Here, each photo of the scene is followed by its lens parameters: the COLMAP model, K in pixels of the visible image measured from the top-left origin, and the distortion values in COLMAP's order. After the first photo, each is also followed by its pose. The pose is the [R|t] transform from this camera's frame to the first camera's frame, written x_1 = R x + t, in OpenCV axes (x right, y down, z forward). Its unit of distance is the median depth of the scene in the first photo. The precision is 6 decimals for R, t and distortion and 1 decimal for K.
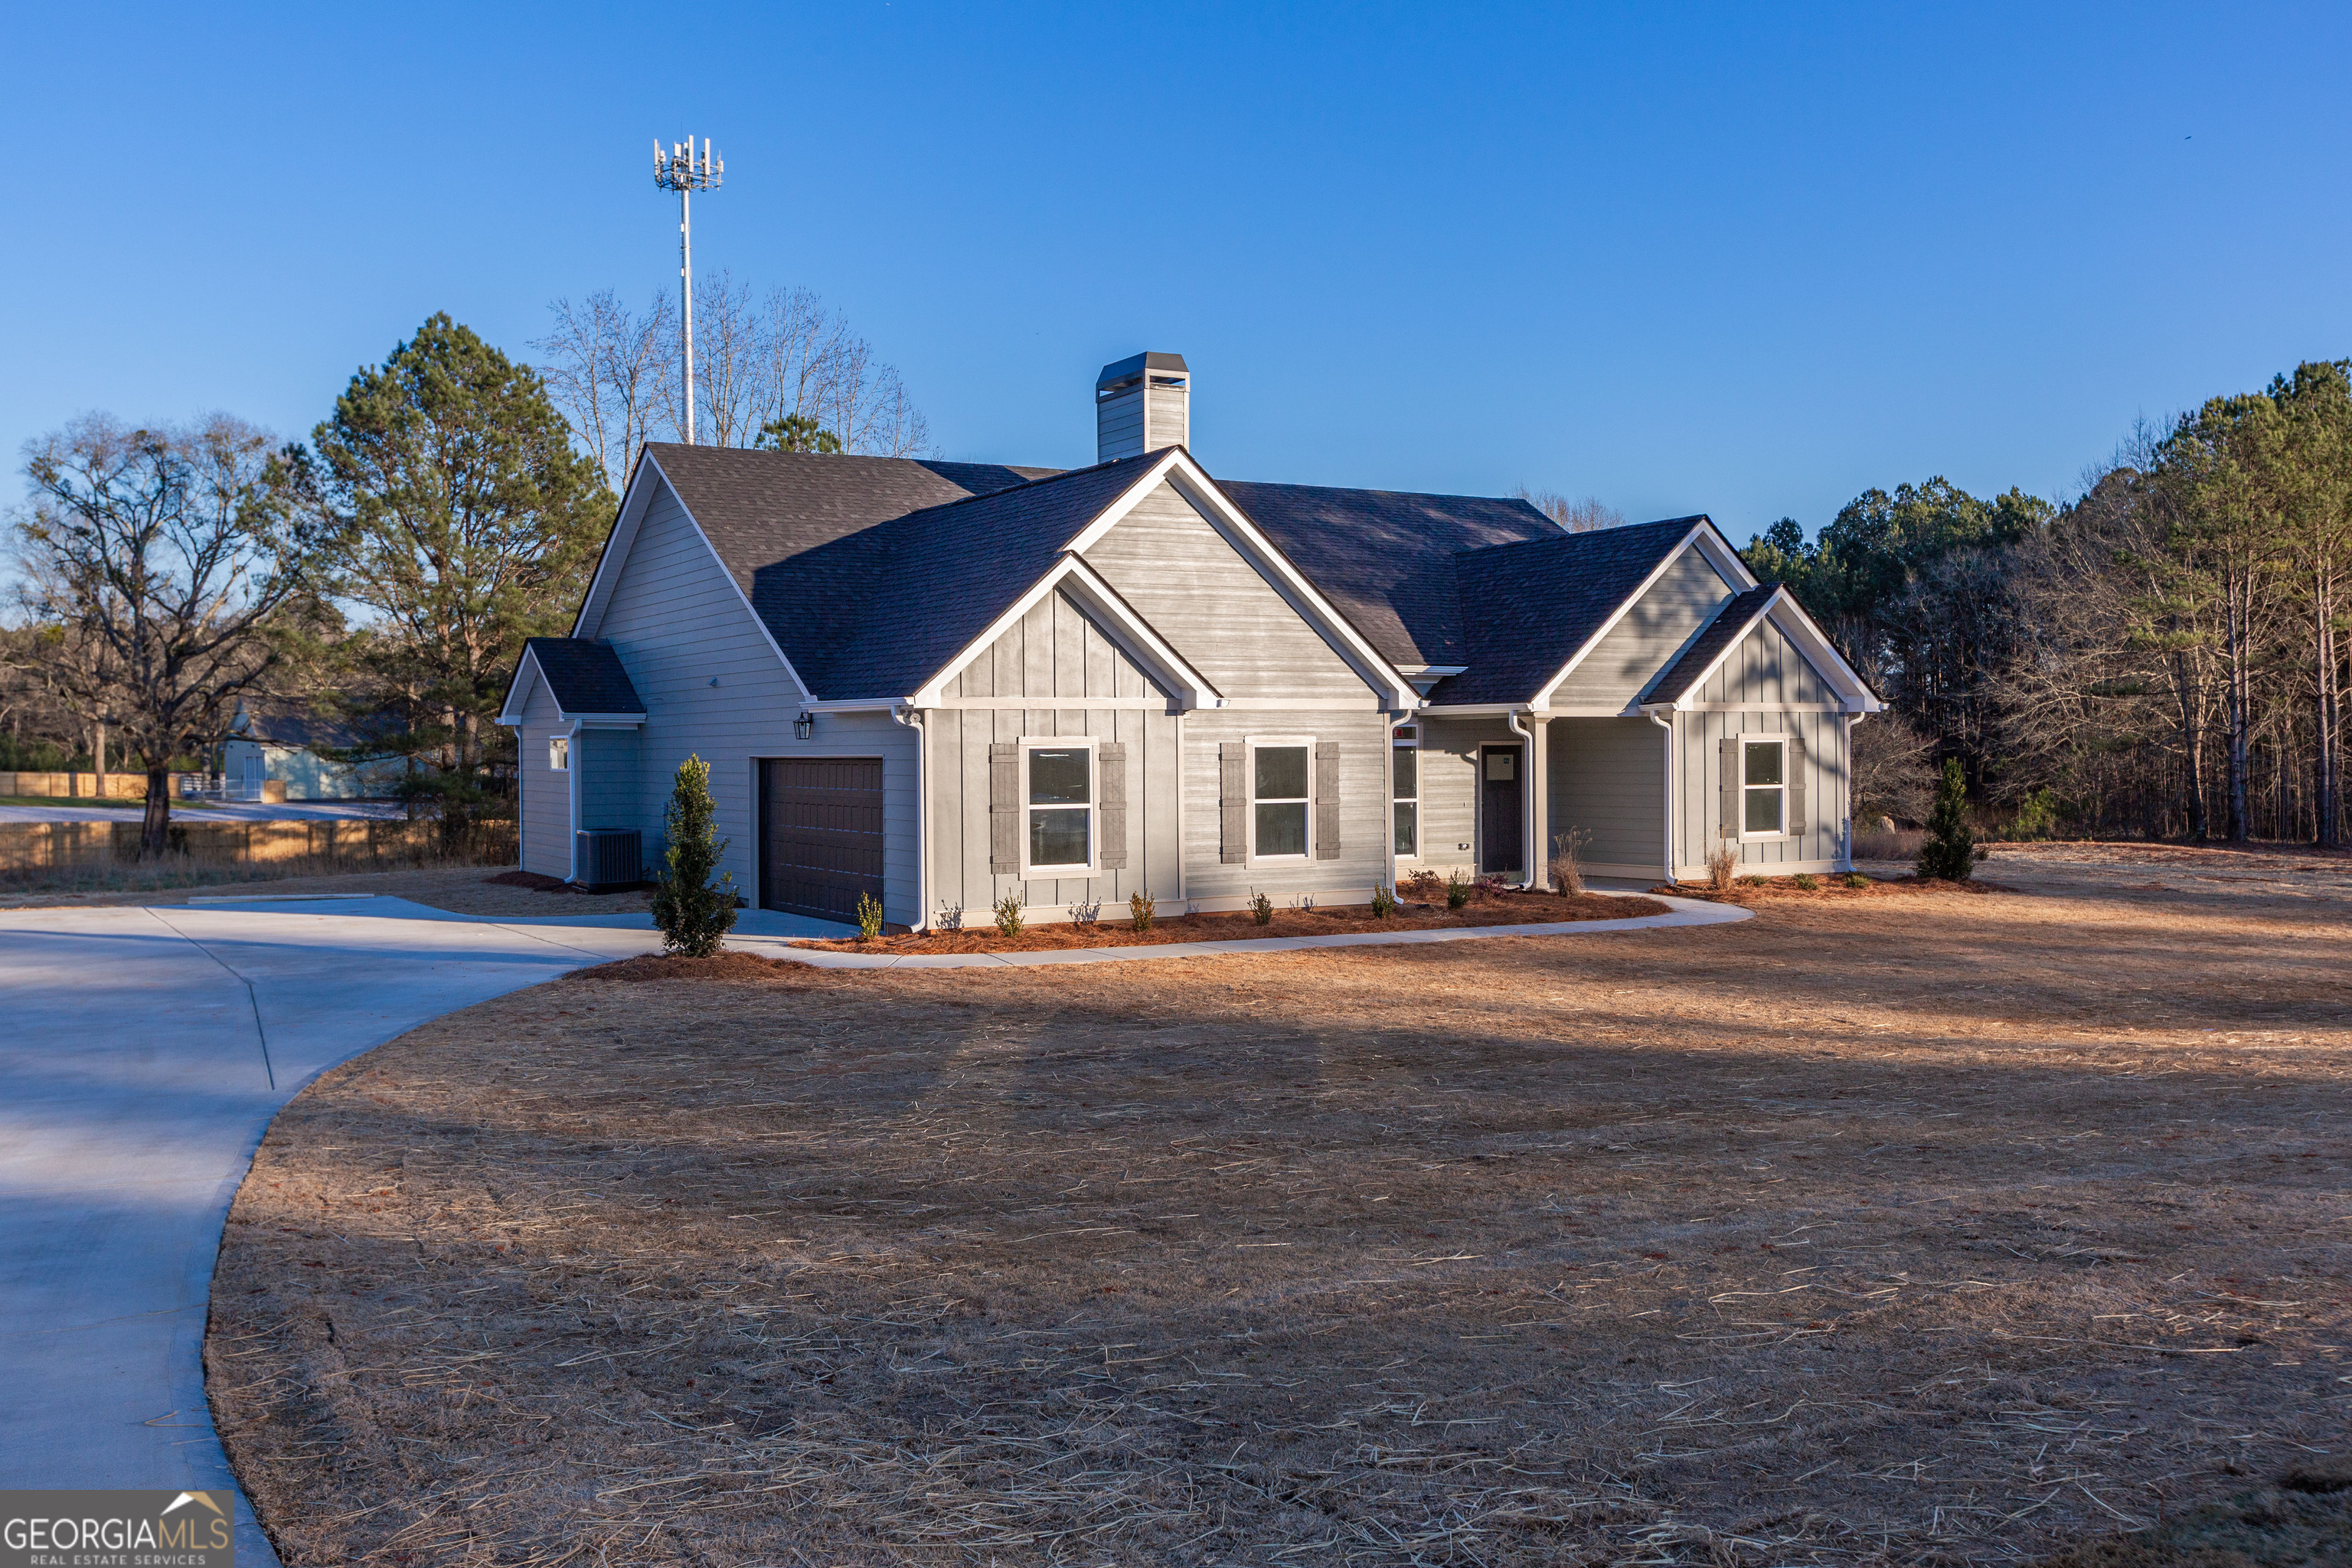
lens RADIAL K [[2192.1, 0, 1178.1], [0, 2192.1, 782.4], [0, 0, 1]] dist [-0.043243, 0.000000]
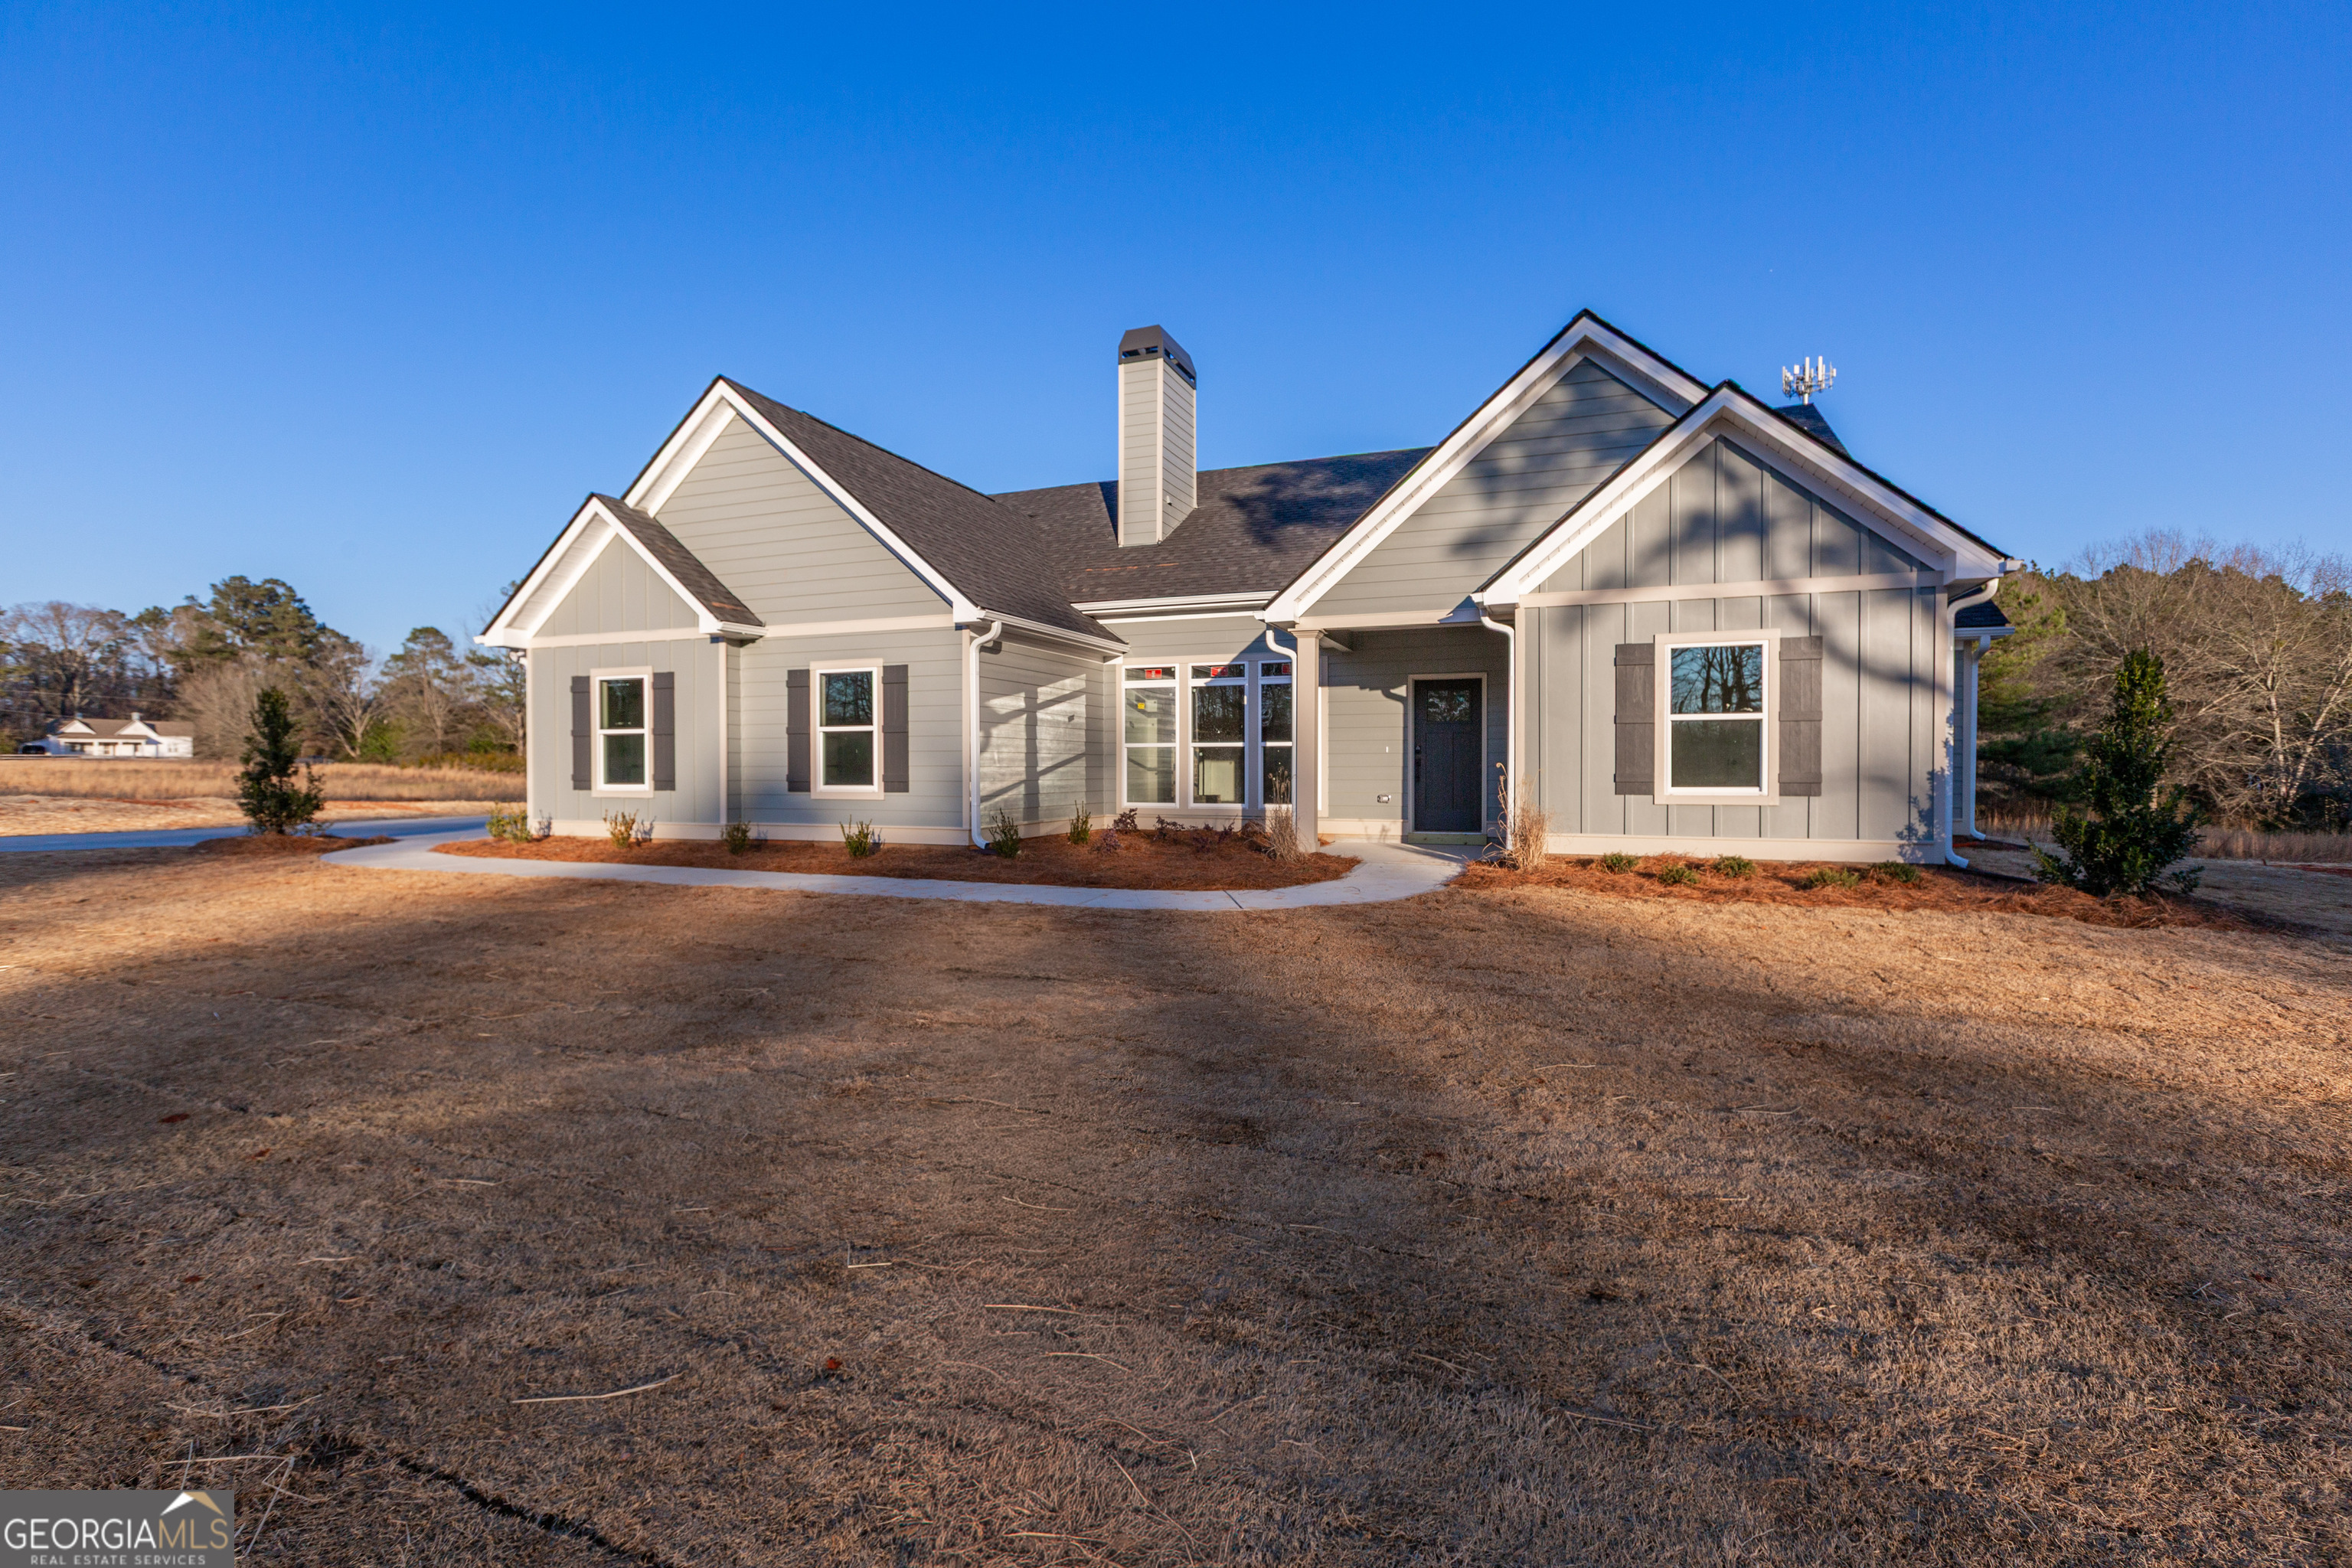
lens RADIAL K [[1069.8, 0, 1176.7], [0, 1069.8, 777.9], [0, 0, 1]] dist [0.008356, -0.000672]
pose [[0.613140, 0.014549, -0.789840, 0.419984], [-0.016532, 0.999848, 0.005583, 0.020705], [0.789801, 0.009635, 0.613287, 0.693760]]
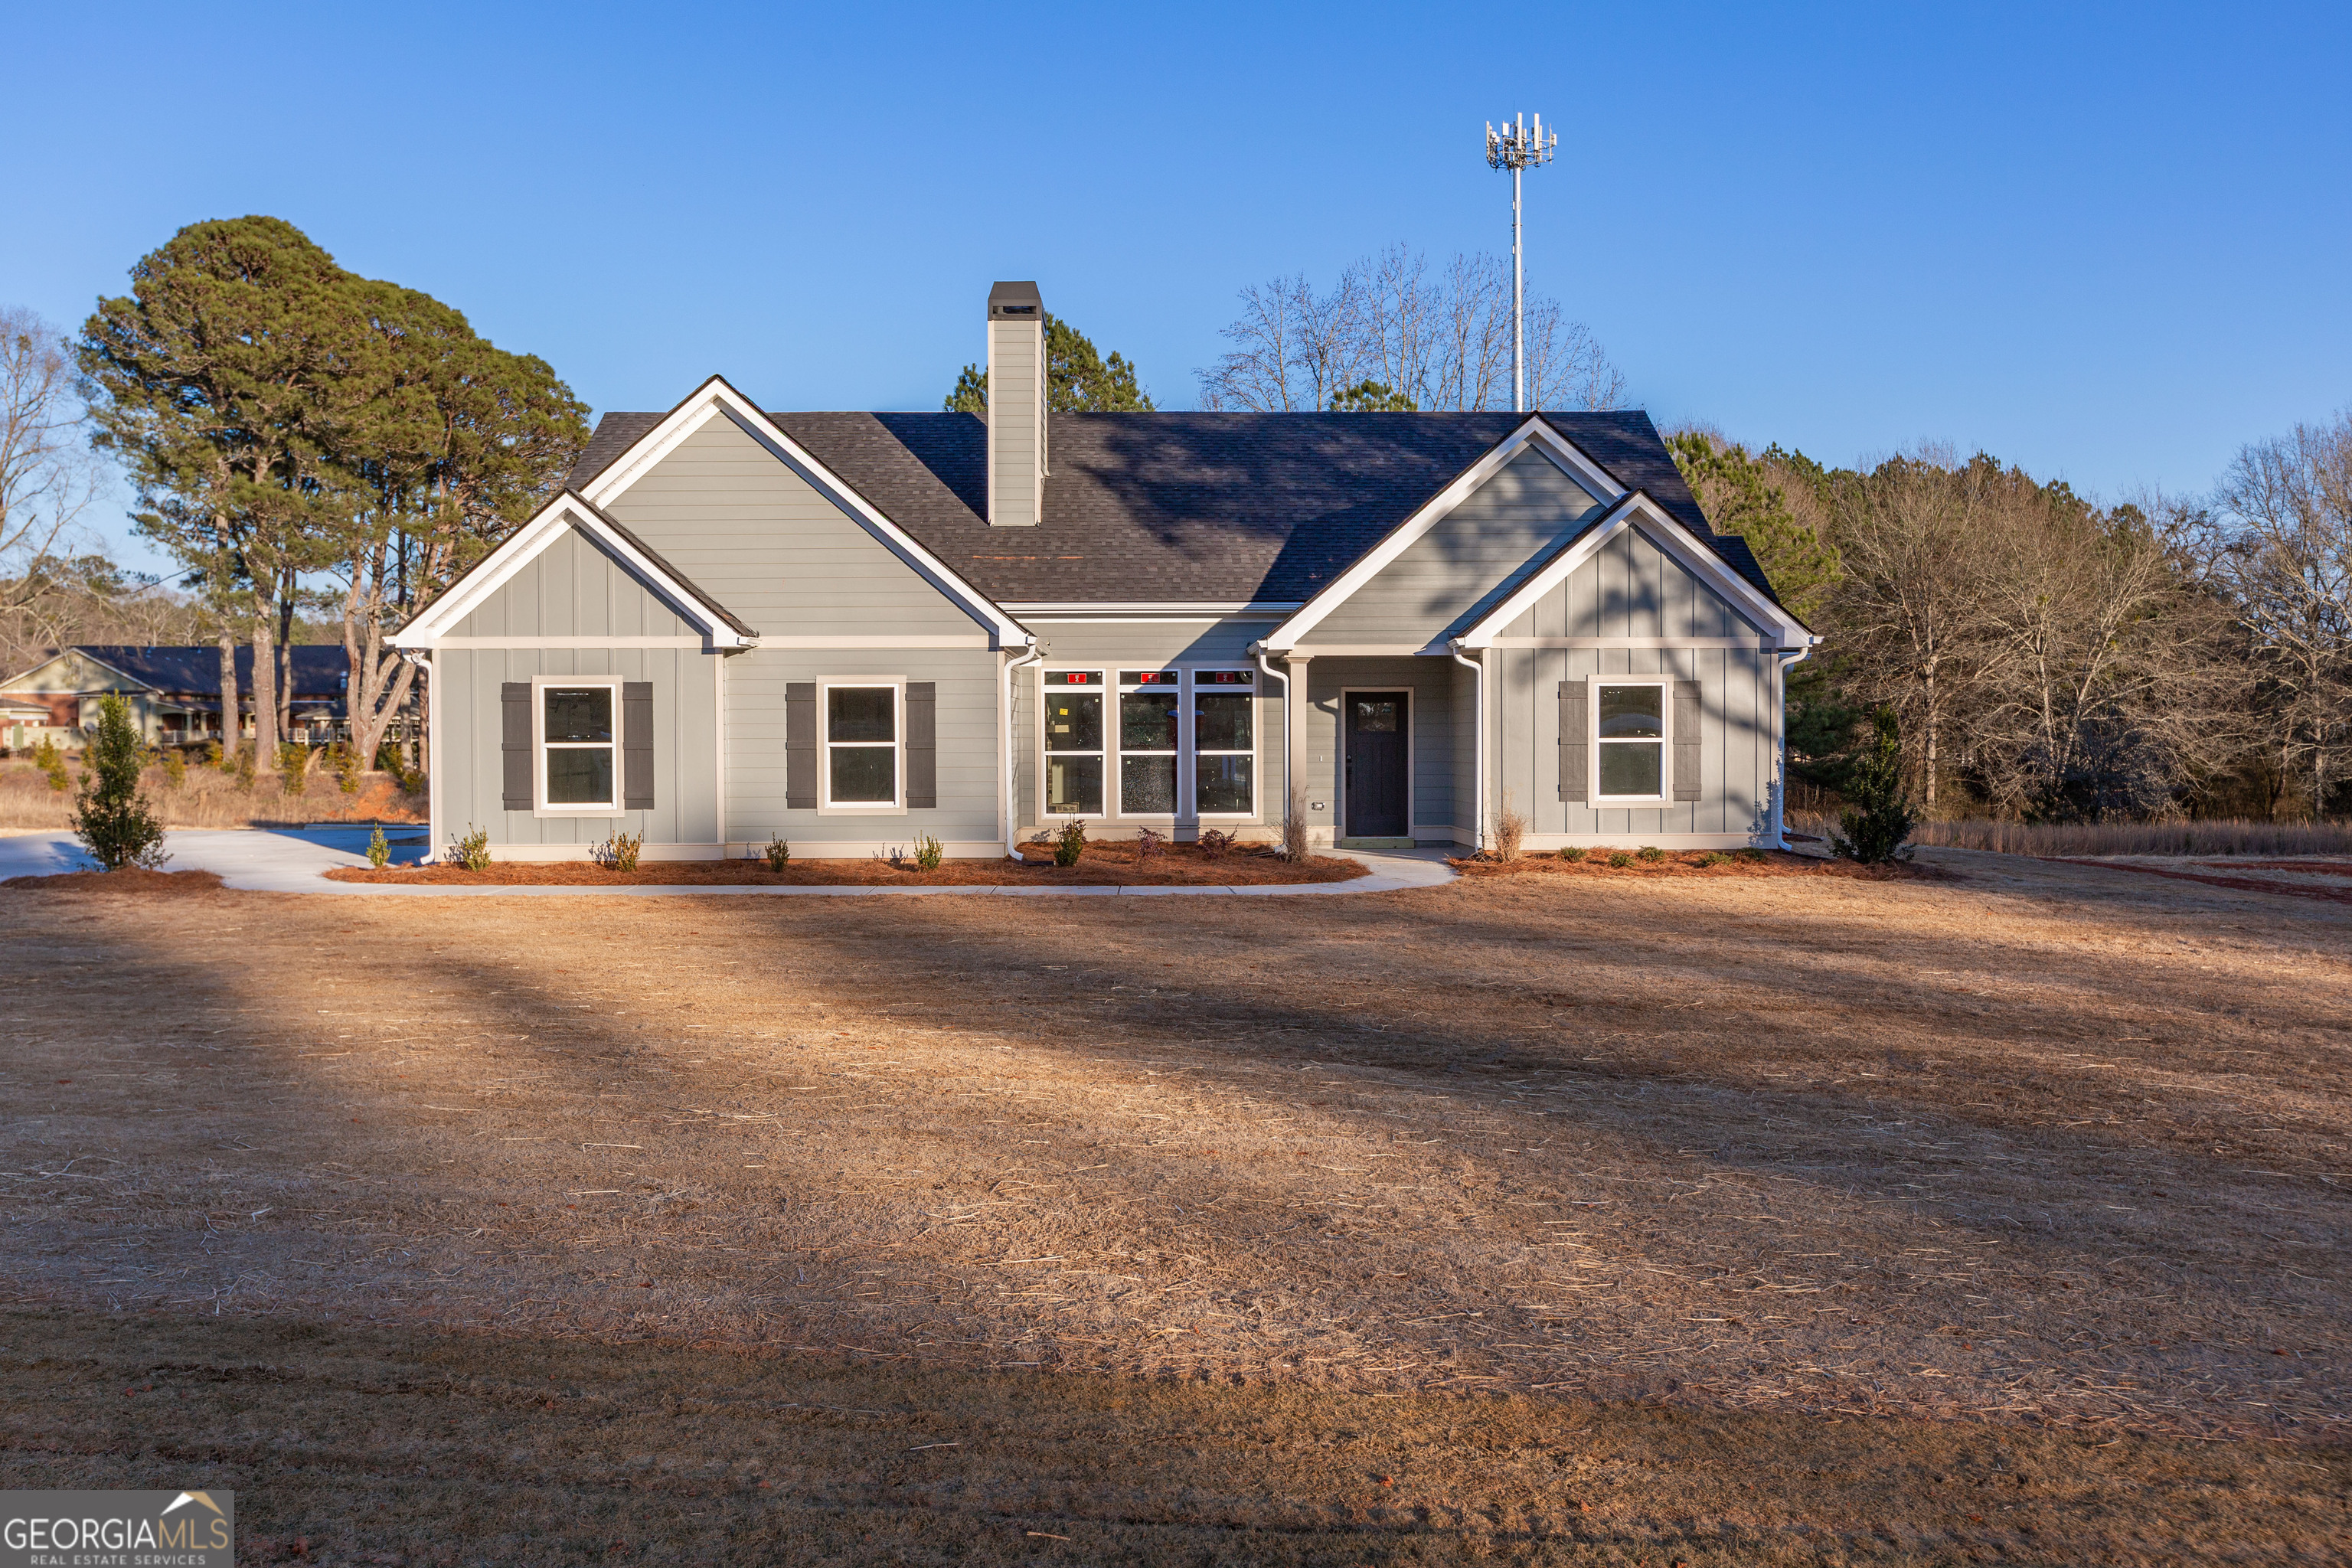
lens RADIAL K [[2129.4, 0, 1173.1], [0, 2129.4, 777.3], [0, 0, 1]] dist [0.019542, 0.003683]
pose [[0.867315, 0.016426, -0.497489, 0.520166], [-0.012058, 0.999855, 0.011992, 0.008276], [0.497614, -0.004402, 0.867387, 0.225352]]
